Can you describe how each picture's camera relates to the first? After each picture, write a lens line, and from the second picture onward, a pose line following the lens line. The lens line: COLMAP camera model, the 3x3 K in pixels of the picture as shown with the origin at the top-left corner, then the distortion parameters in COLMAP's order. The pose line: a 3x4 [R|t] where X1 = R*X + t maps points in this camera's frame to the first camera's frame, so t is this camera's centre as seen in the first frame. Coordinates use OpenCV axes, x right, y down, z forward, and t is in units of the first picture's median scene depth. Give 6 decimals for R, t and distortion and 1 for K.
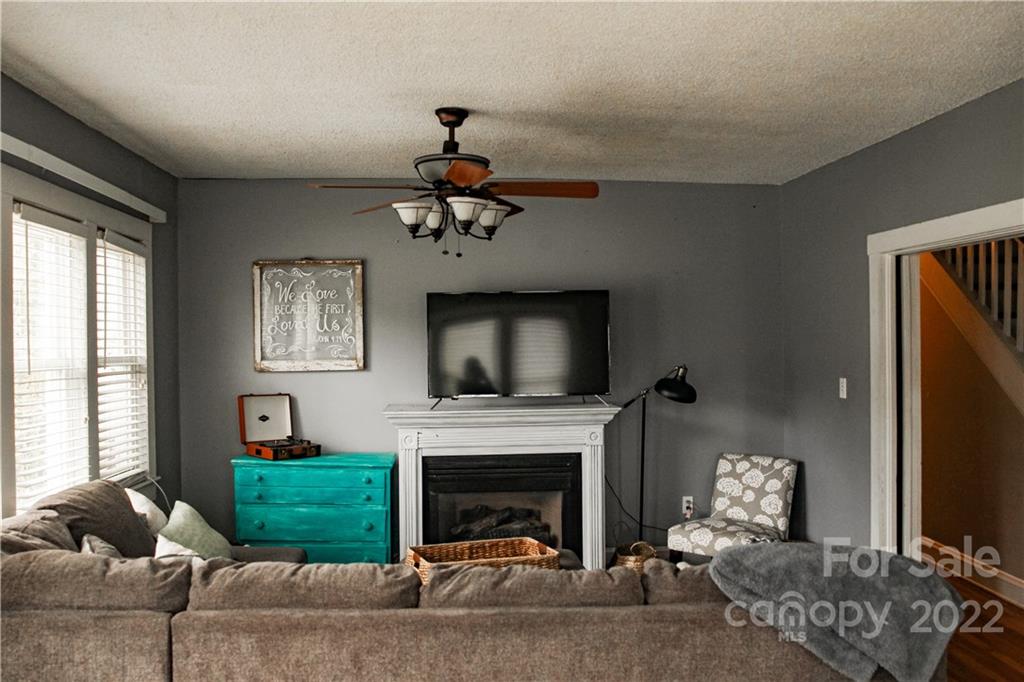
lens RADIAL K [[900.8, 0, 509.9], [0, 900.8, 344.0], [0, 0, 1]] dist [-0.110976, 0.093421]
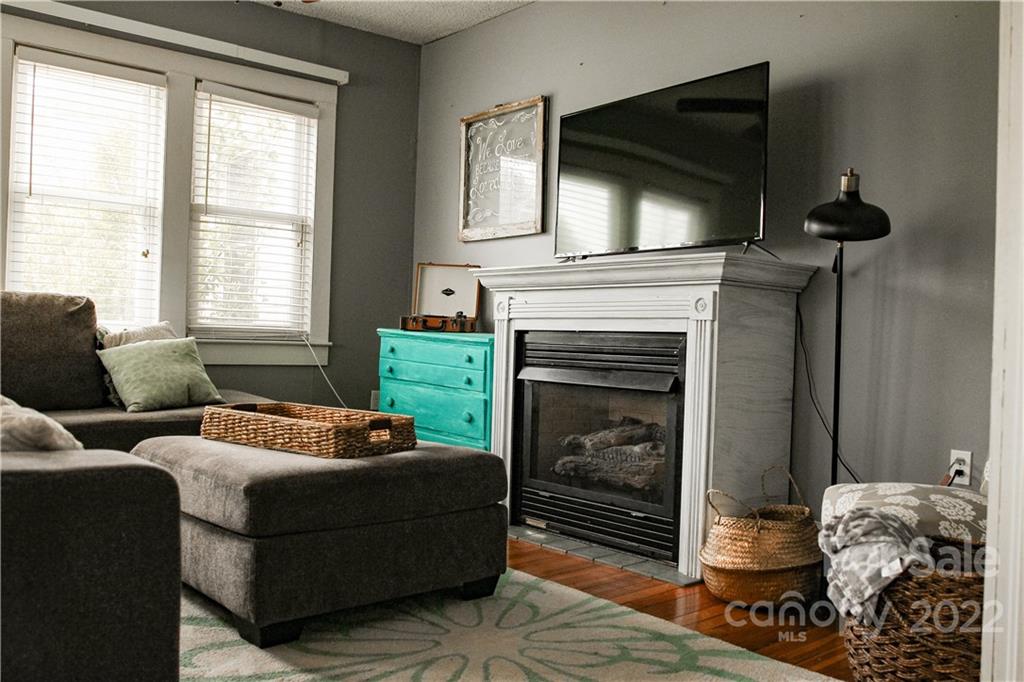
lens RADIAL K [[900.8, 0, 510.2], [0, 900.8, 342.6], [0, 0, 1]] dist [-0.110976, 0.093421]
pose [[0.586541, 0.031446, -0.809309, 0.503780], [-0.036818, 0.999248, 0.012143, 0.126578], [0.809082, 0.022675, 0.587258, 0.560830]]
